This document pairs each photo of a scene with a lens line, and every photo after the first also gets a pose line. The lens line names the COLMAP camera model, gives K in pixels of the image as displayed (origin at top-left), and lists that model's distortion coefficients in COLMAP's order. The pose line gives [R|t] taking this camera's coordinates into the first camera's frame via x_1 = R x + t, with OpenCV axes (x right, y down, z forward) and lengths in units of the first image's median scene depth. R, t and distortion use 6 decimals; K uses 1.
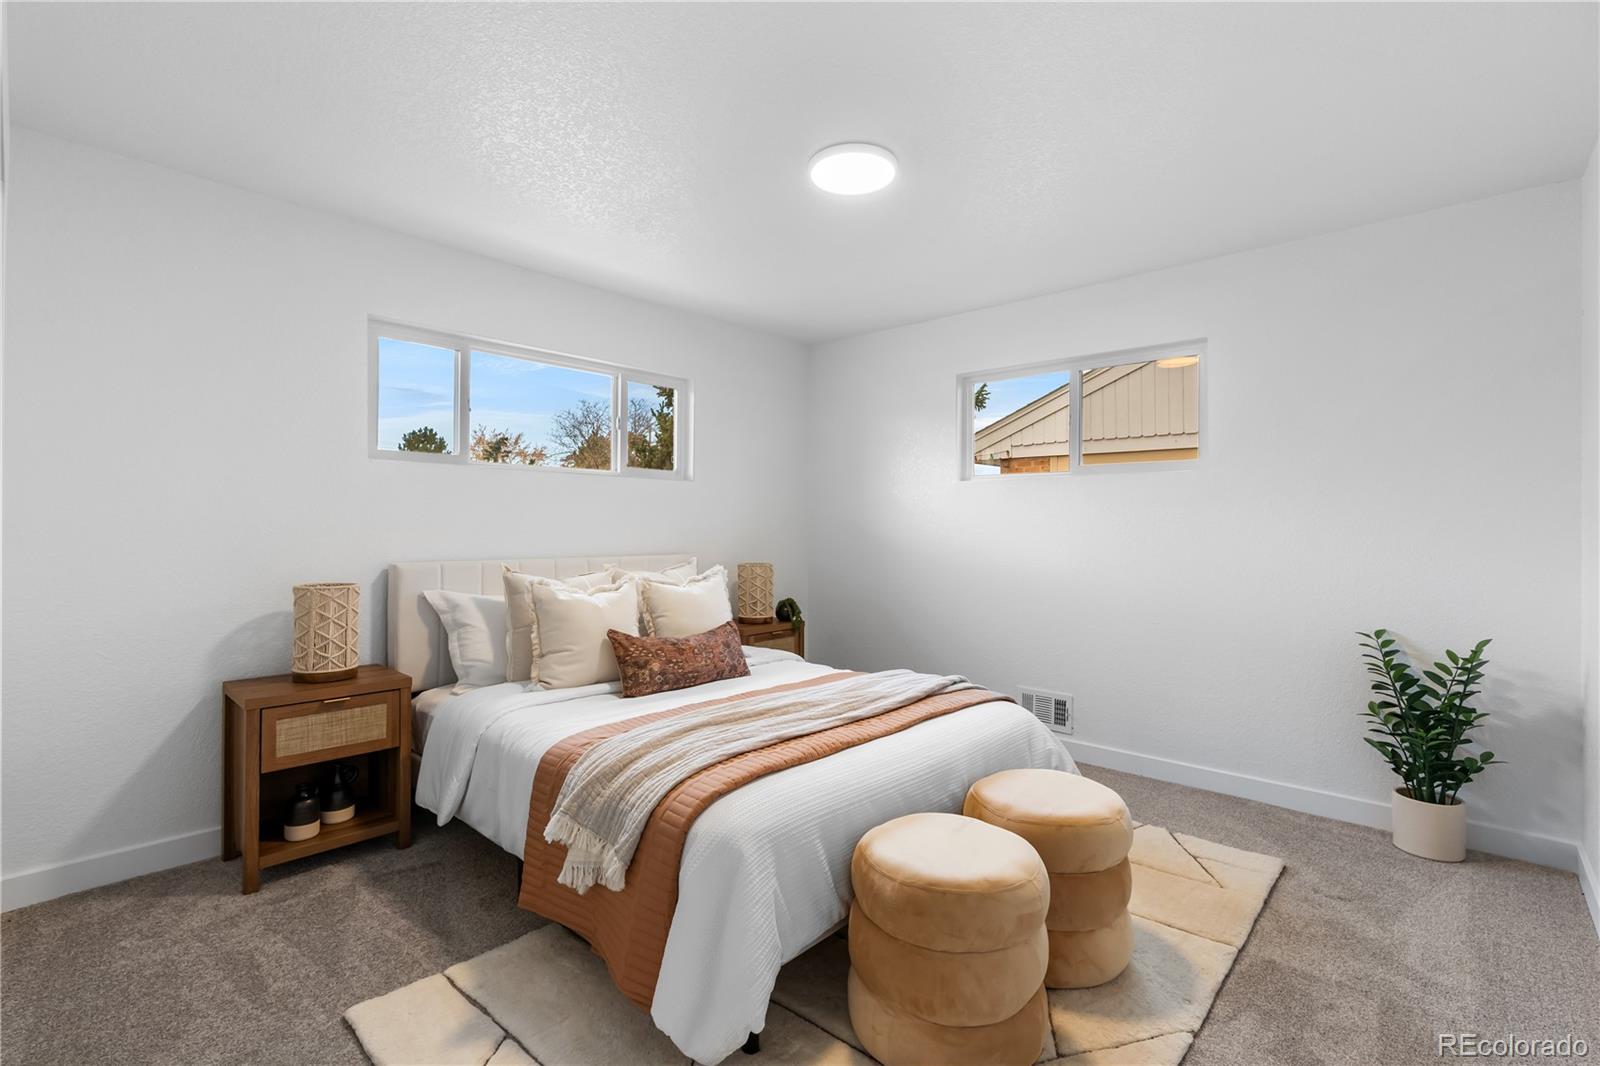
lens RADIAL K [[728.2, 0, 809.4], [0, 728.2, 528.4], [0, 0, 1]] dist [-0.009638, 0.003561]
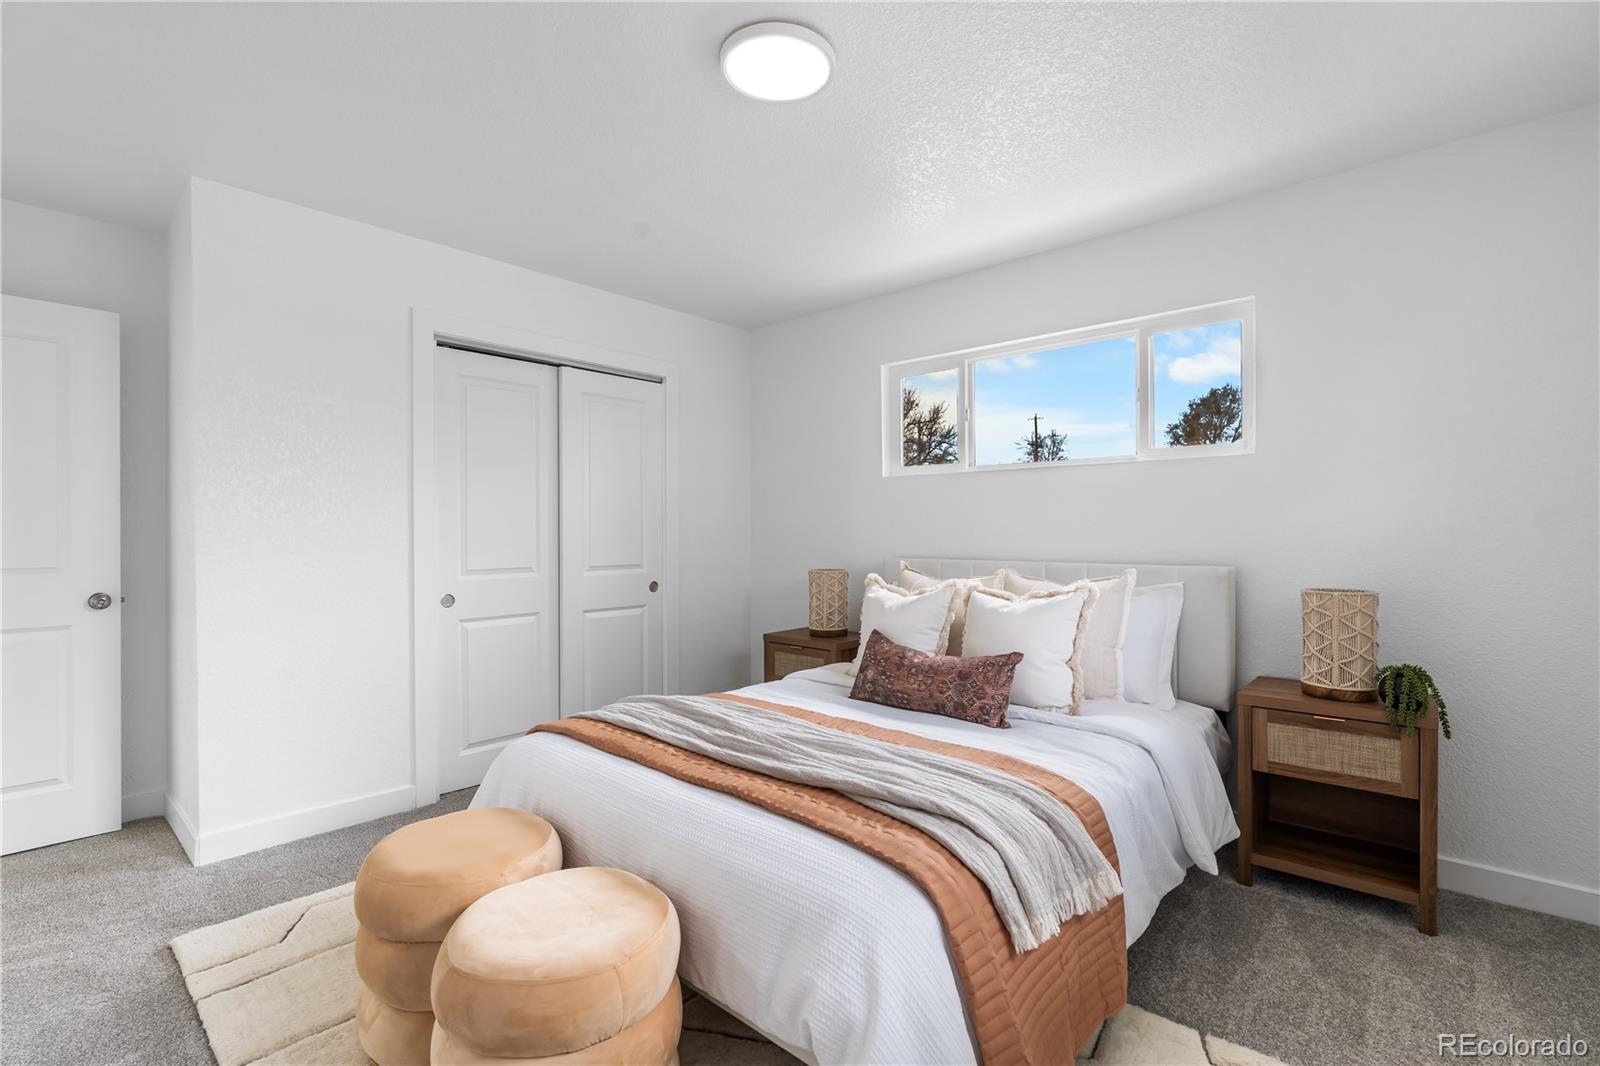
lens RADIAL K [[728.2, 0, 800.1], [0, 728.2, 535.7], [0, 0, 1]] dist [-0.009638, 0.003561]
pose [[-0.023413, -0.006480, -0.999705, 0.709954], [0.003924, 0.999971, -0.006574, 0.016077], [0.999718, -0.004077, -0.023387, 0.902070]]
